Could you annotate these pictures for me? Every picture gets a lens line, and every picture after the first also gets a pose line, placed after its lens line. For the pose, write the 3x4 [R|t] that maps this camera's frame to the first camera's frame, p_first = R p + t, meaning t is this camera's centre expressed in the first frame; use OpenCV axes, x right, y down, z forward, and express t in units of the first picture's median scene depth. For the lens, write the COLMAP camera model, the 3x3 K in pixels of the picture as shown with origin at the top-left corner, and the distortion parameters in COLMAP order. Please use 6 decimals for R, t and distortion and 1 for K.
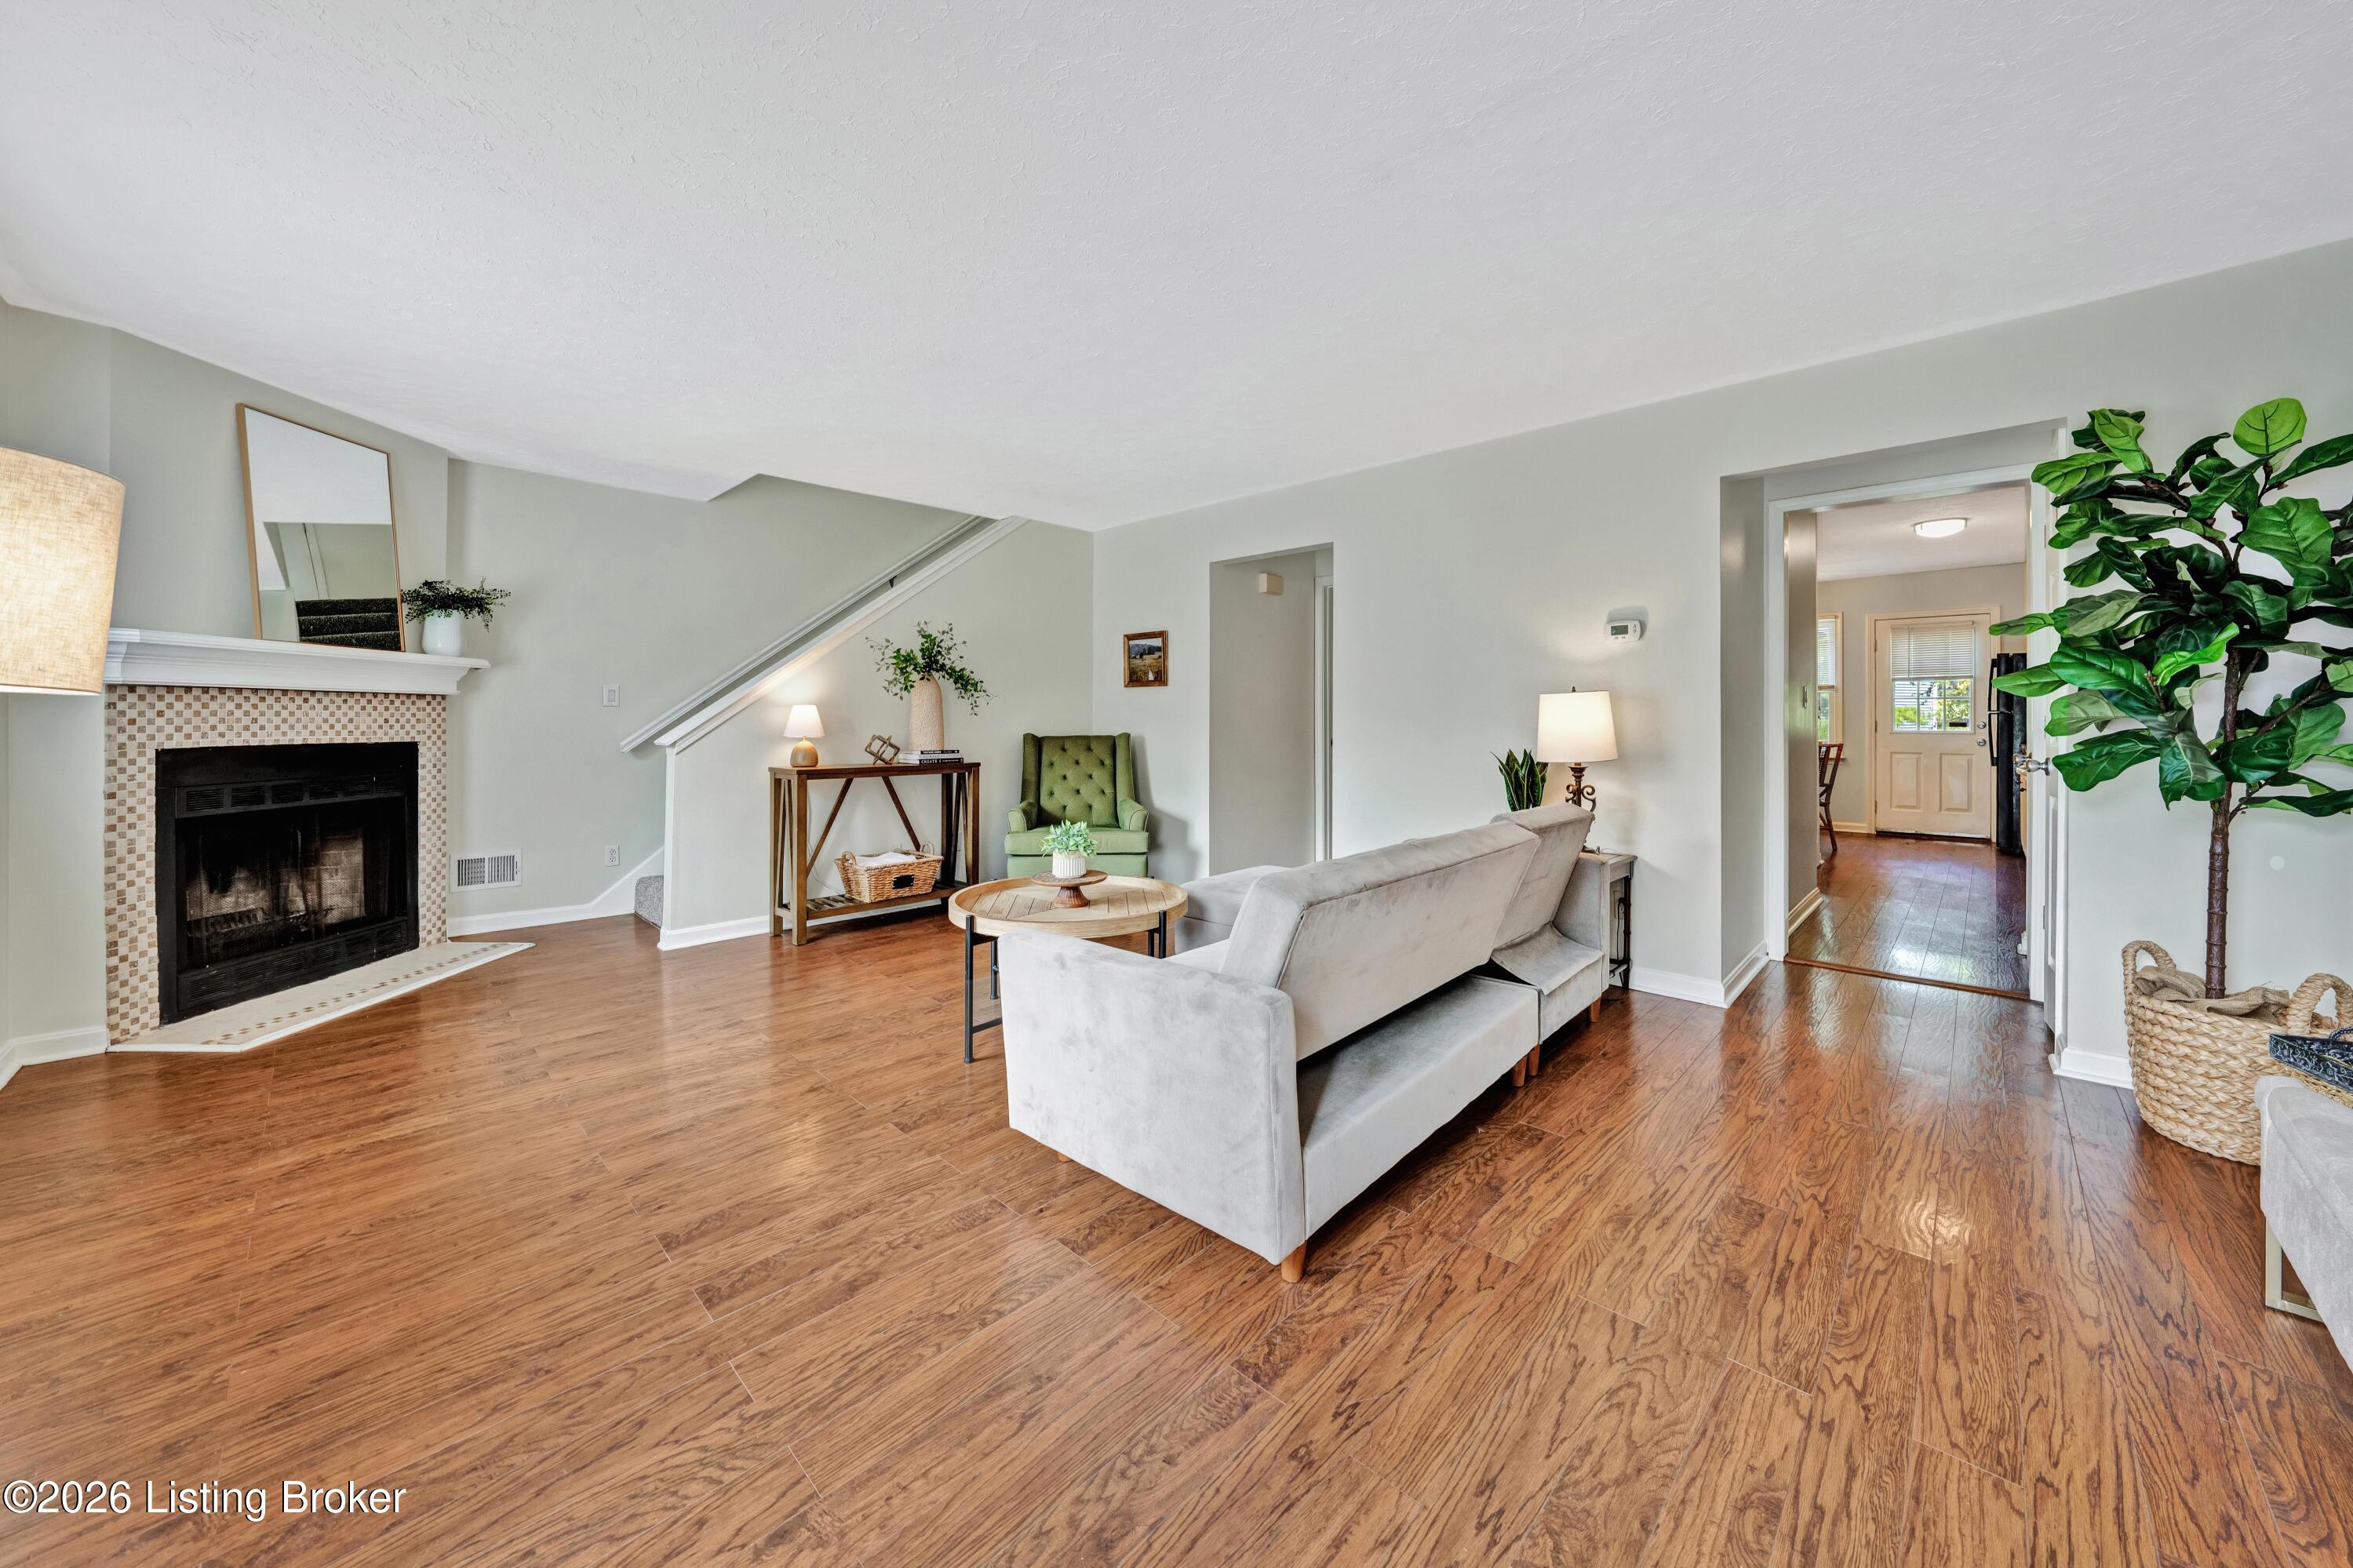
lens RADIAL K [[861.1, 0, 1175.7], [0, 861.1, 718.1], [0, 0, 1]] dist [-0.000137, 0.002164]
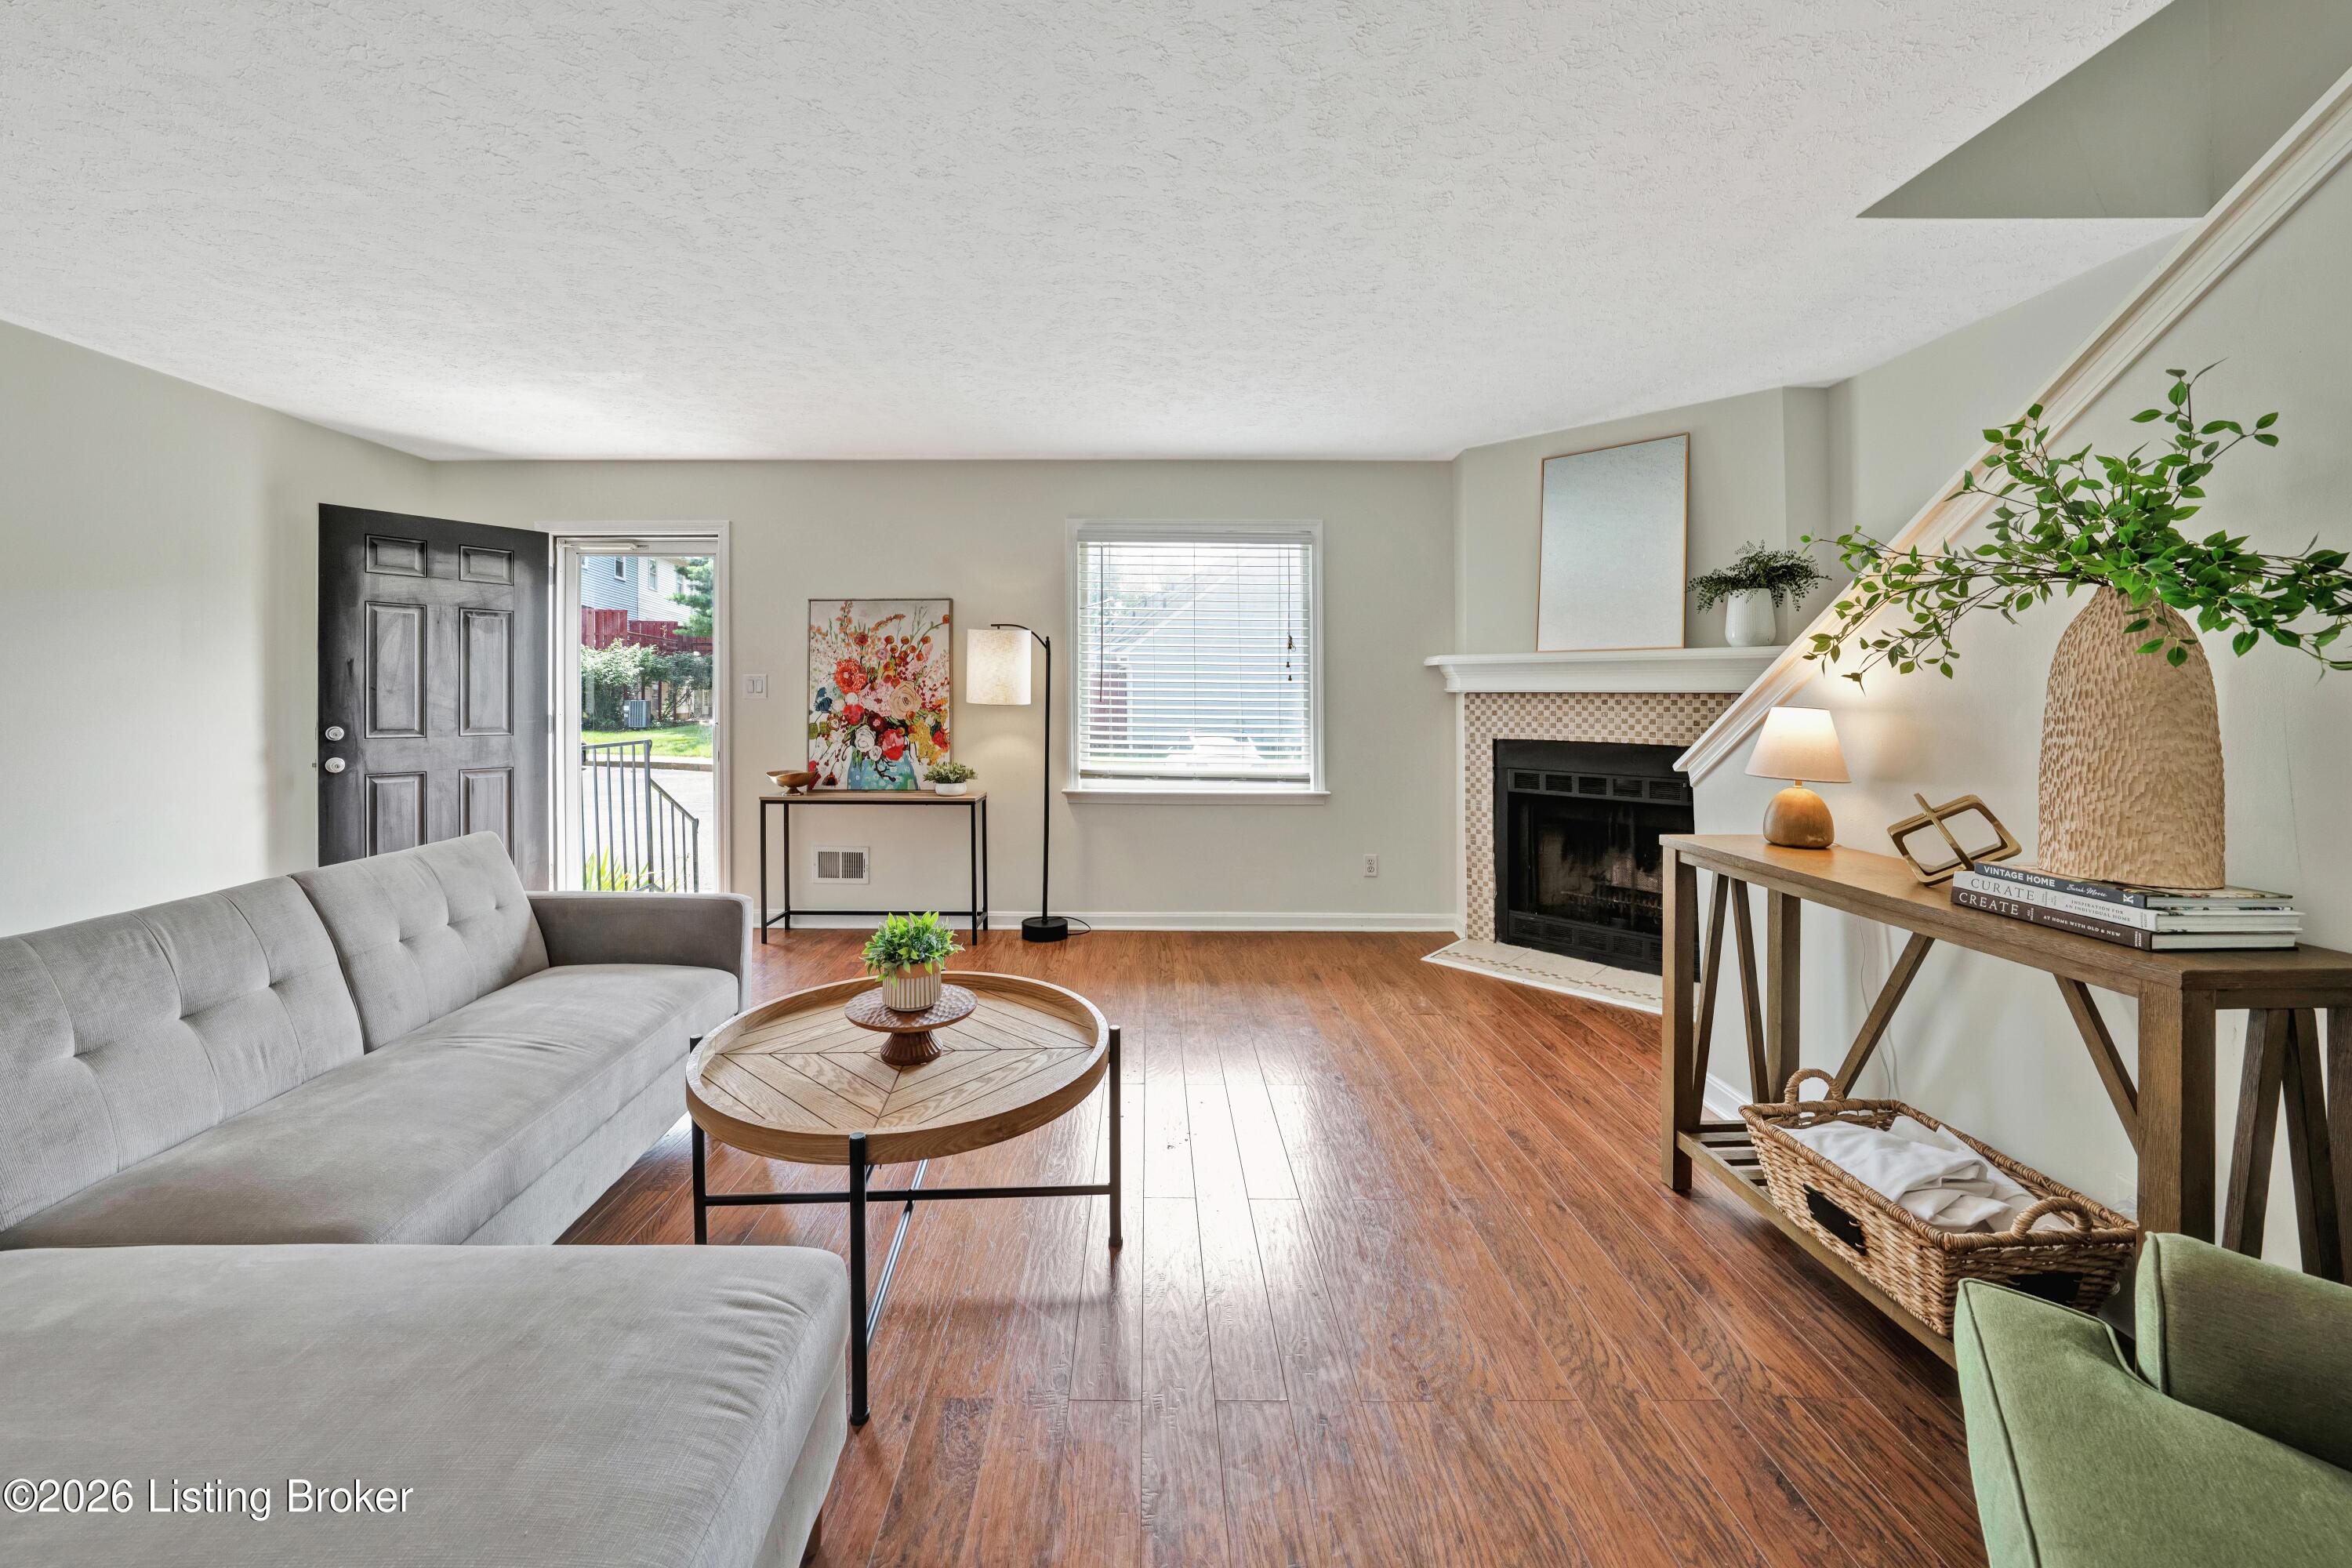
lens RADIAL K [[858.8, 0, 1158.0], [0, 858.8, 706.4], [0, 0, 1]] dist [-0.000317, 0.000147]
pose [[-0.713500, 0.000999, -0.700654, 0.142055], [-0.007559, 0.999930, 0.009124, -0.021090], [0.700614, 0.011806, -0.713442, 1.406287]]
